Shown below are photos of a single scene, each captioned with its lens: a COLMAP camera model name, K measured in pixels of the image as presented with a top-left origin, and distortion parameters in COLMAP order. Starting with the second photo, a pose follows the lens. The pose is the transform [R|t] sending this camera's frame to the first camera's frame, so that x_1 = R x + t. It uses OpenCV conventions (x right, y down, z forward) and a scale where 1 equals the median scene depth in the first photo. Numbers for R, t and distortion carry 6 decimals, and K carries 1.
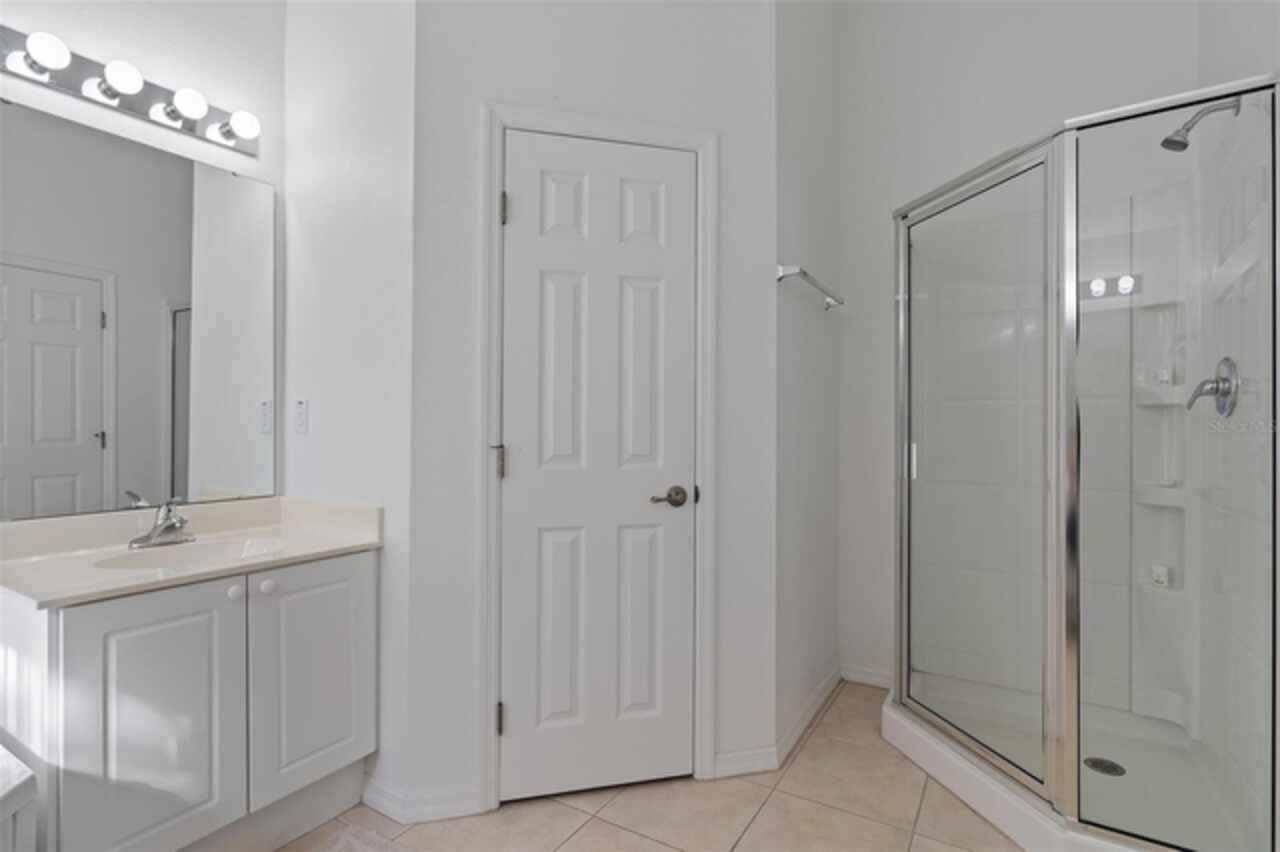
lens RADIAL K [[594.6, 0, 646.6], [0, 594.6, 425.3], [0, 0, 1]] dist [-0.023989, 0.000049]
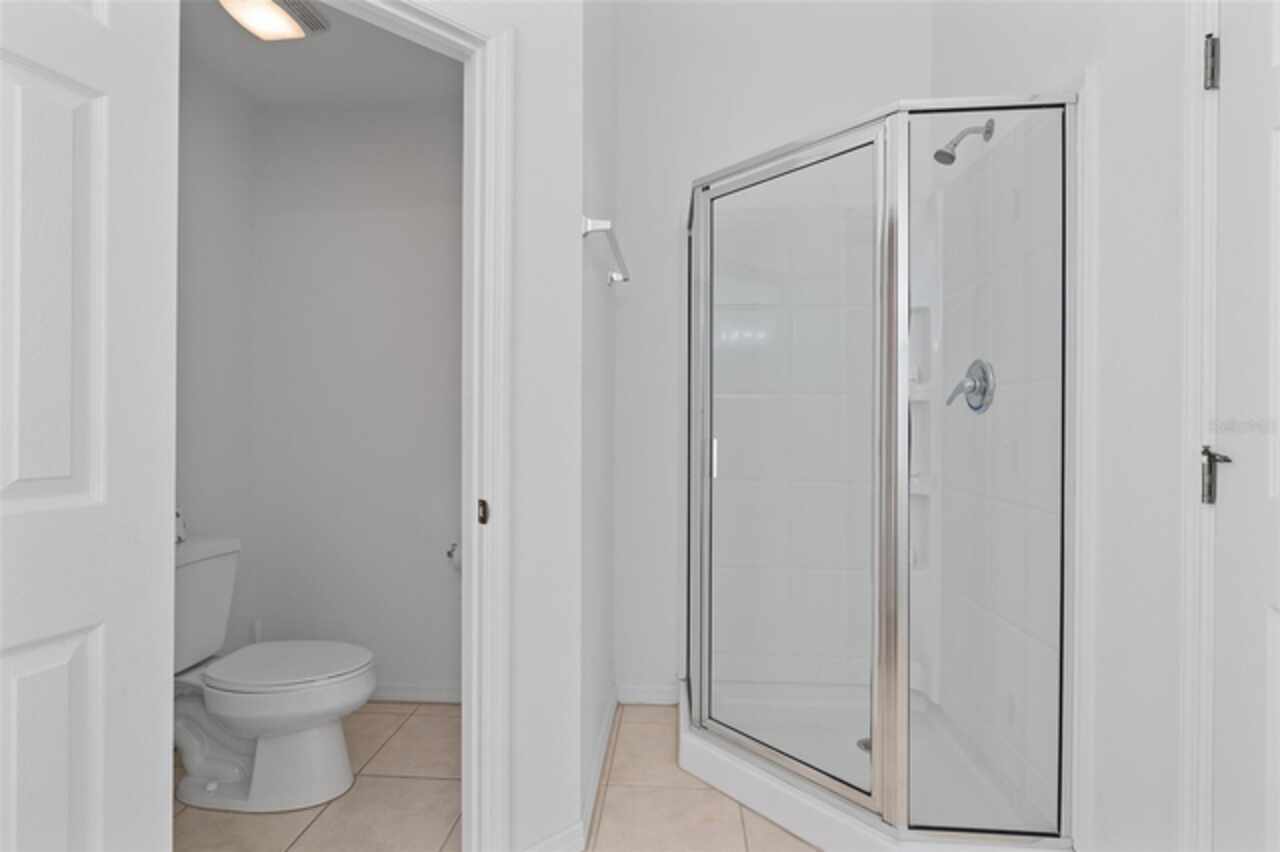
lens RADIAL K [[594.6, 0, 640.3], [0, 594.6, 422.6], [0, 0, 1]] dist [-0.023989, 0.000049]
pose [[0.883513, -0.000604, 0.468405, -0.080899], [-0.002139, 0.999984, 0.005325, 0.000203], [-0.468401, -0.005707, 0.883498, 0.262062]]
